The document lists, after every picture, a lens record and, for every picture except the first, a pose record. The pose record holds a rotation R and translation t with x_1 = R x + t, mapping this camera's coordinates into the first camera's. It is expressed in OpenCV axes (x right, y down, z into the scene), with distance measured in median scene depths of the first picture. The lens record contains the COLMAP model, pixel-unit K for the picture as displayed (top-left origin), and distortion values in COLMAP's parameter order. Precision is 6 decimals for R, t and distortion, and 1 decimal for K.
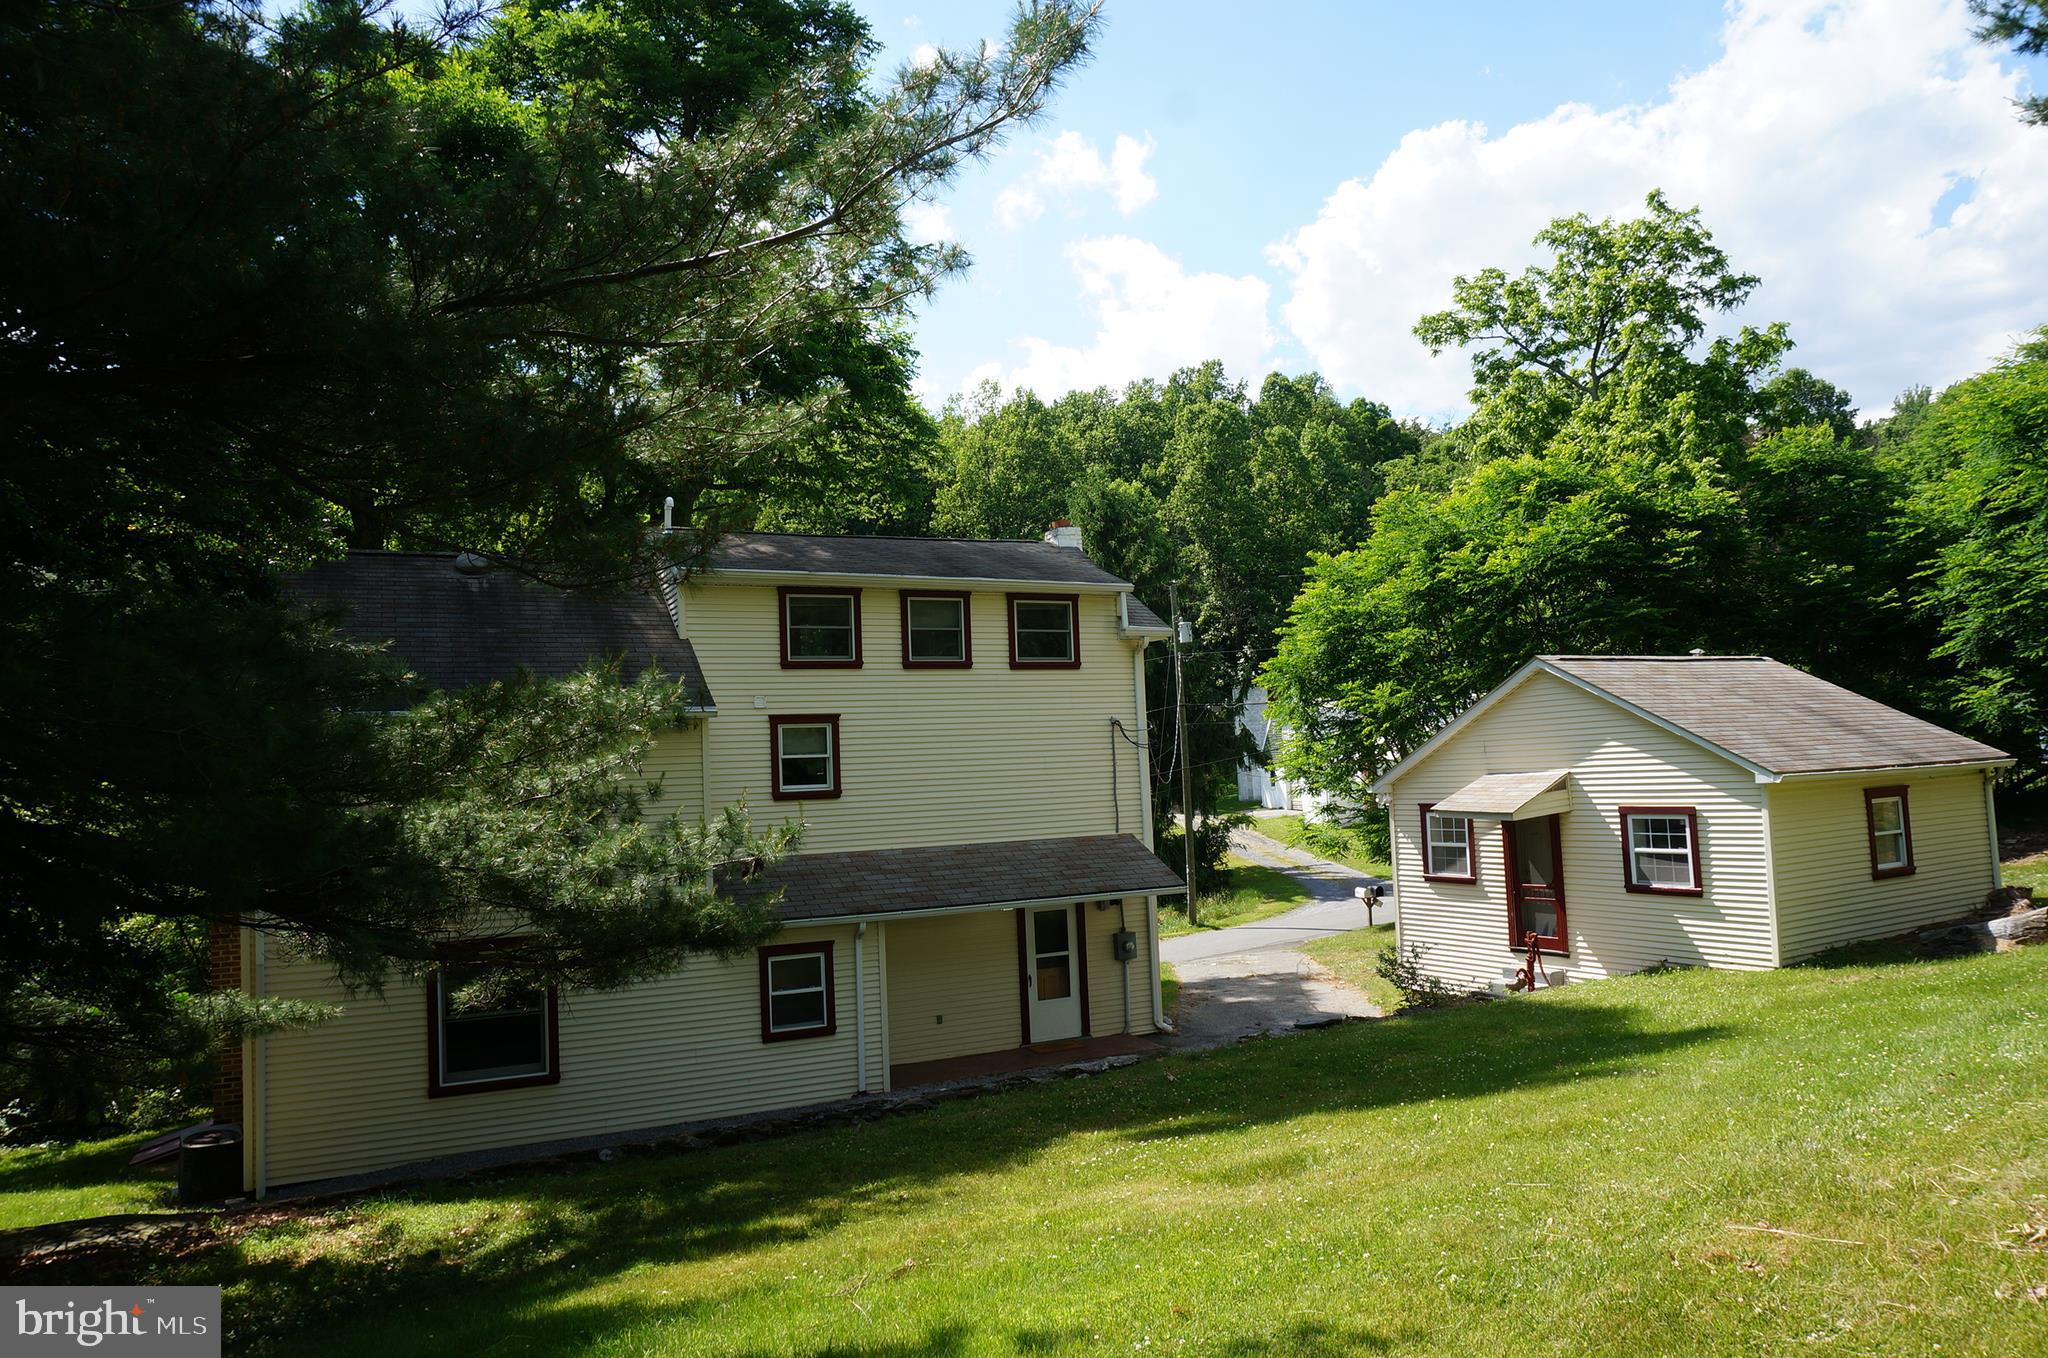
lens RADIAL K [[1465.1, 0, 1030.9], [0, 1465.1, 672.3], [0, 0, 1]] dist [-0.014608, -0.001393]
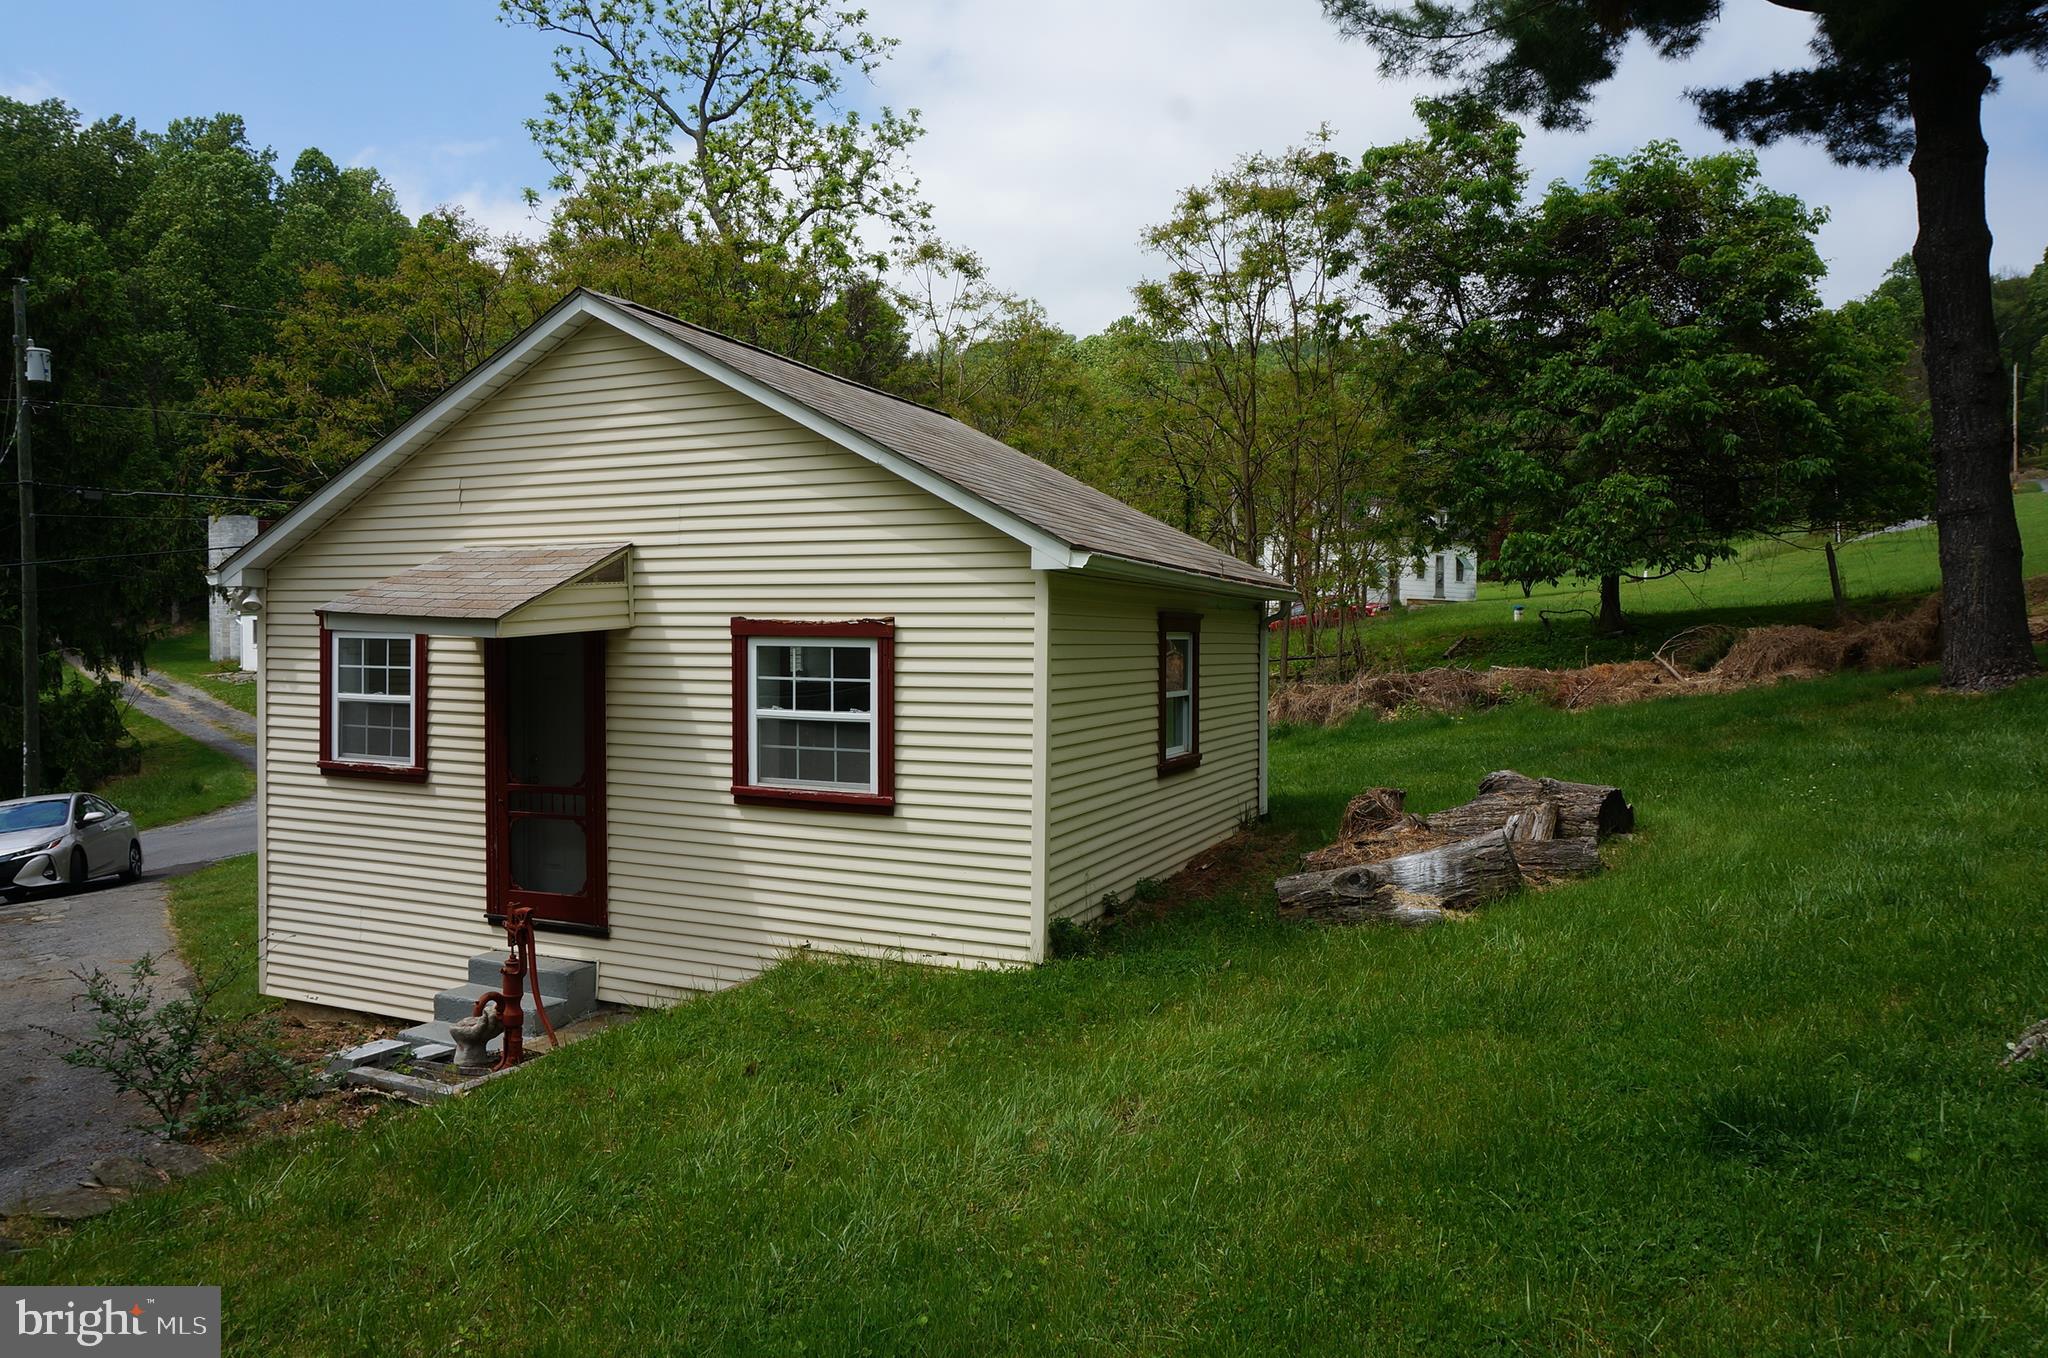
lens RADIAL K [[1372.8, 0, 1033.8], [0, 1372.8, 675.8], [0, 0, 1]] dist [-0.051790, 0.041017]
pose [[0.799420, 0.041294, 0.599352, 0.194321], [-0.087864, 0.994944, 0.048644, 0.071276], [-0.594313, -0.091548, 0.799006, 0.528232]]
